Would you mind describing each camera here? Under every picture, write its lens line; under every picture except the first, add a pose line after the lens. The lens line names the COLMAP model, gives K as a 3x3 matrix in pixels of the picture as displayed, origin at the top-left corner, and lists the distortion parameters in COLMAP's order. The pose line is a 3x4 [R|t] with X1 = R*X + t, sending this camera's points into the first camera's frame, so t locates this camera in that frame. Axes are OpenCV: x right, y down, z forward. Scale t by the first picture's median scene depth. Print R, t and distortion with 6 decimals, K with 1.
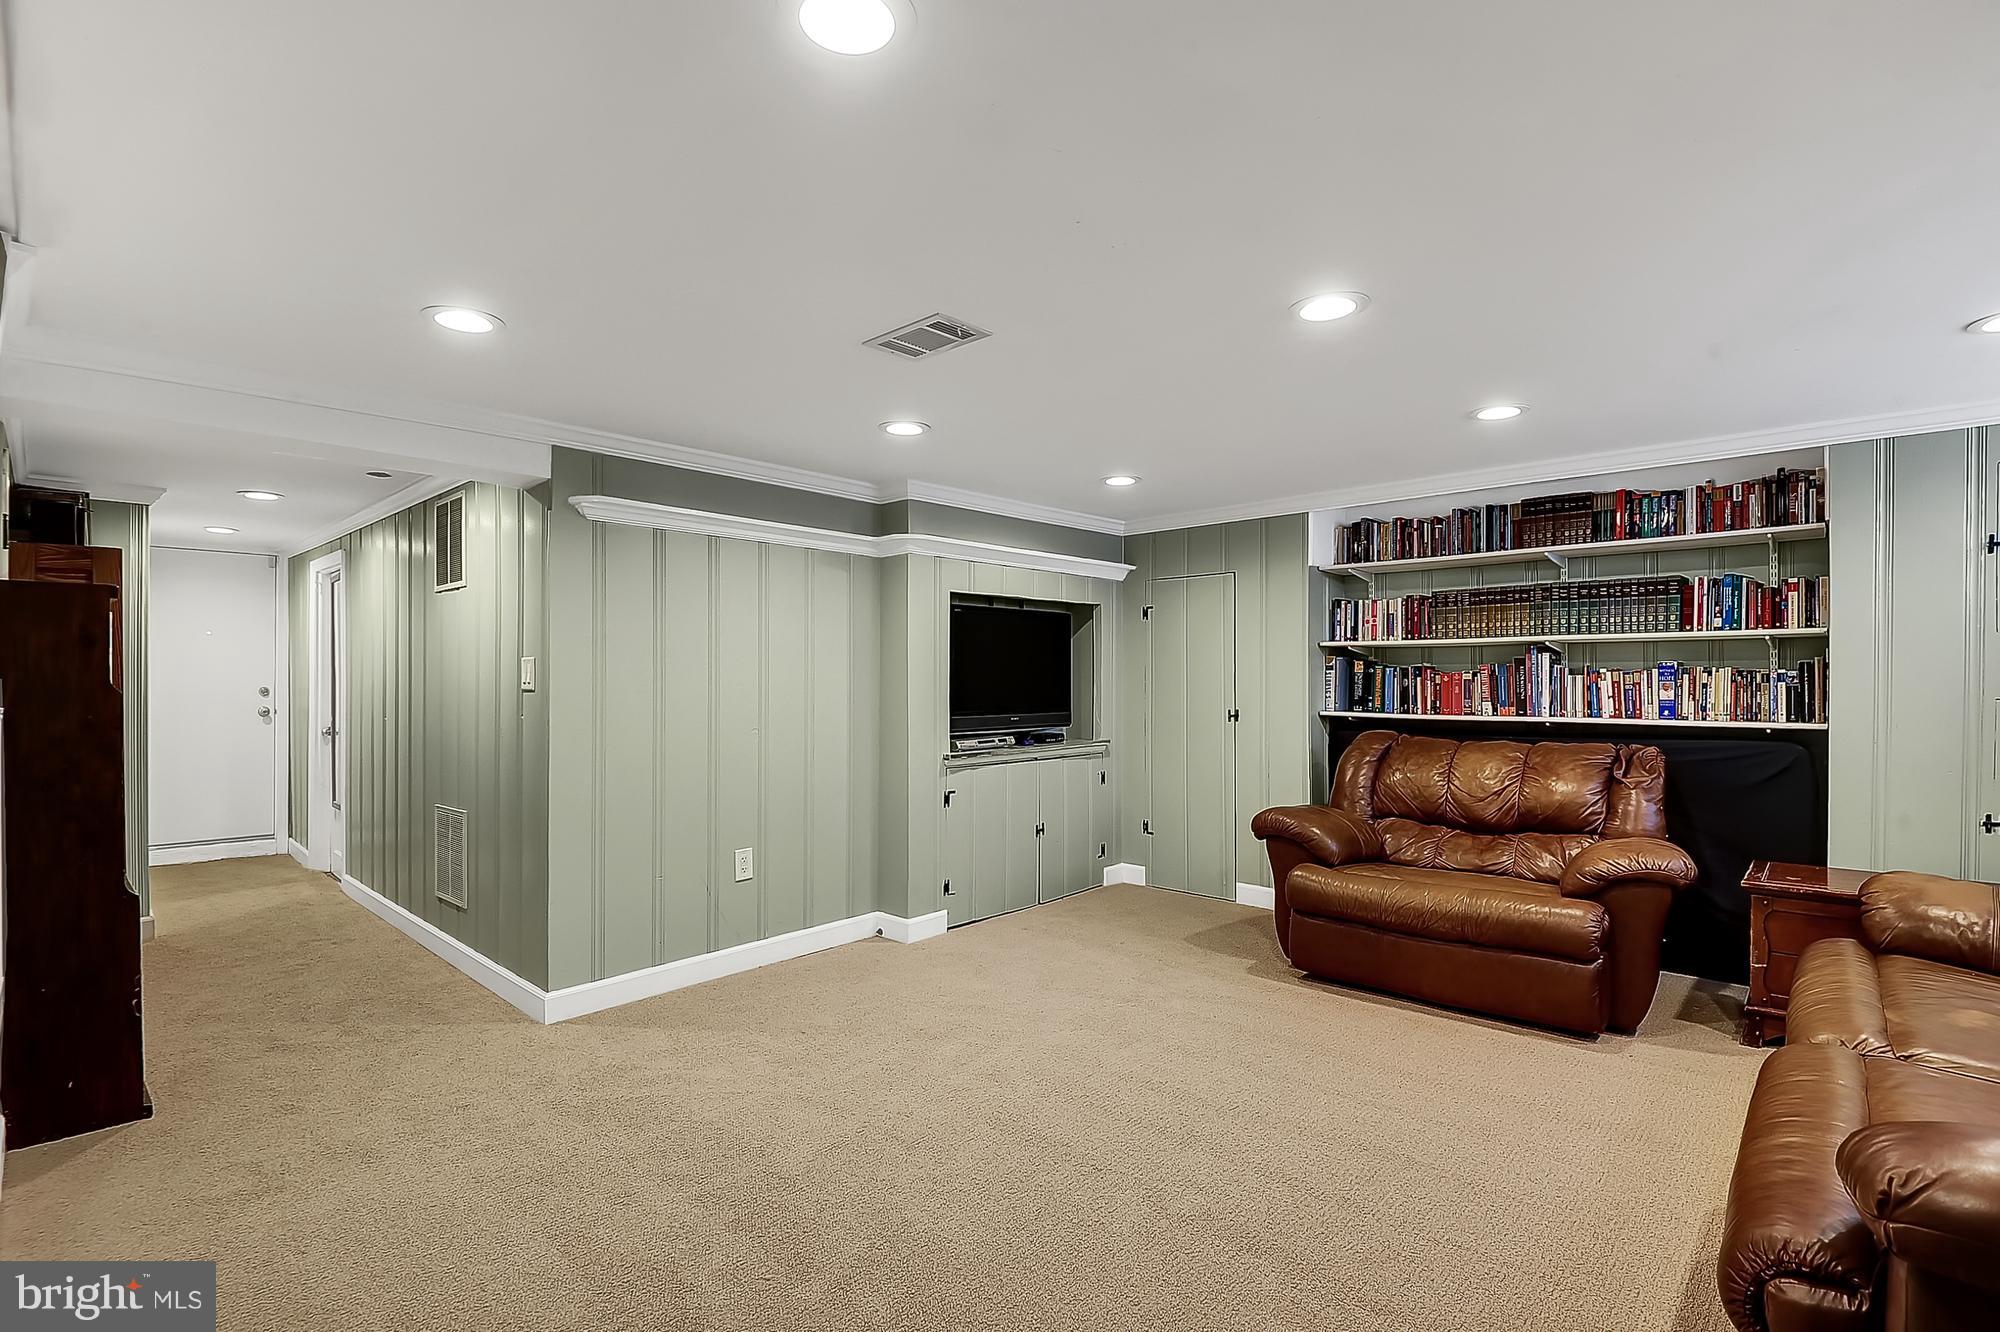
lens RADIAL K [[944.9, 0, 979.6], [0, 944.9, 676.6], [0, 0, 1]] dist [-0.006930, -0.005753]
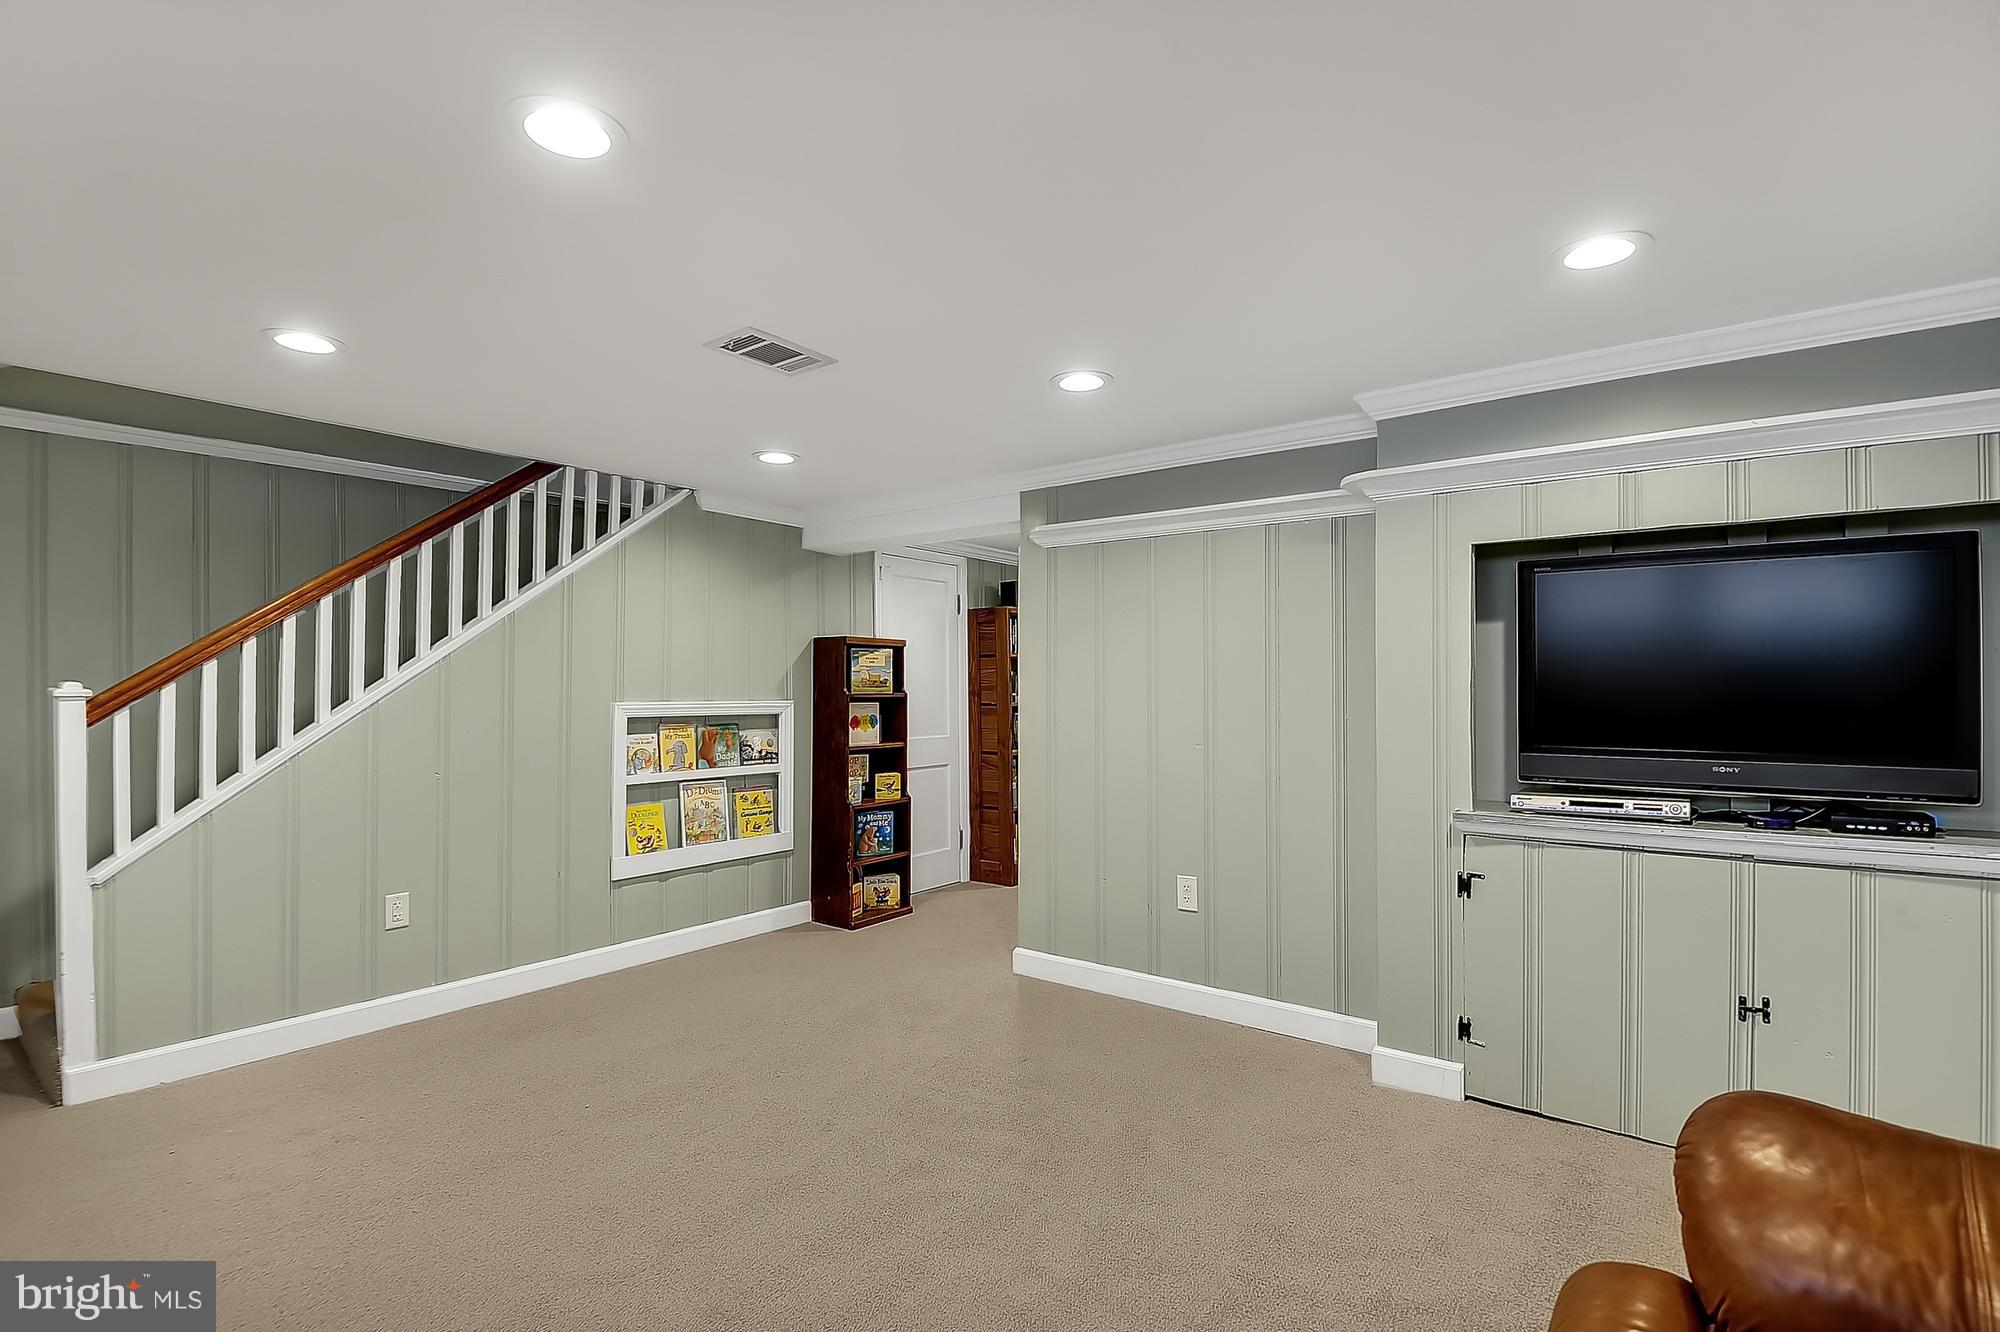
lens RADIAL K [[944.9, 0, 997.5], [0, 944.9, 678.0], [0, 0, 1]] dist [-0.006930, -0.005753]
pose [[0.080190, -0.006747, -0.996757, 0.572020], [0.002556, 0.999975, -0.006563, -0.000433], [0.996776, -0.002021, 0.080206, 0.676936]]
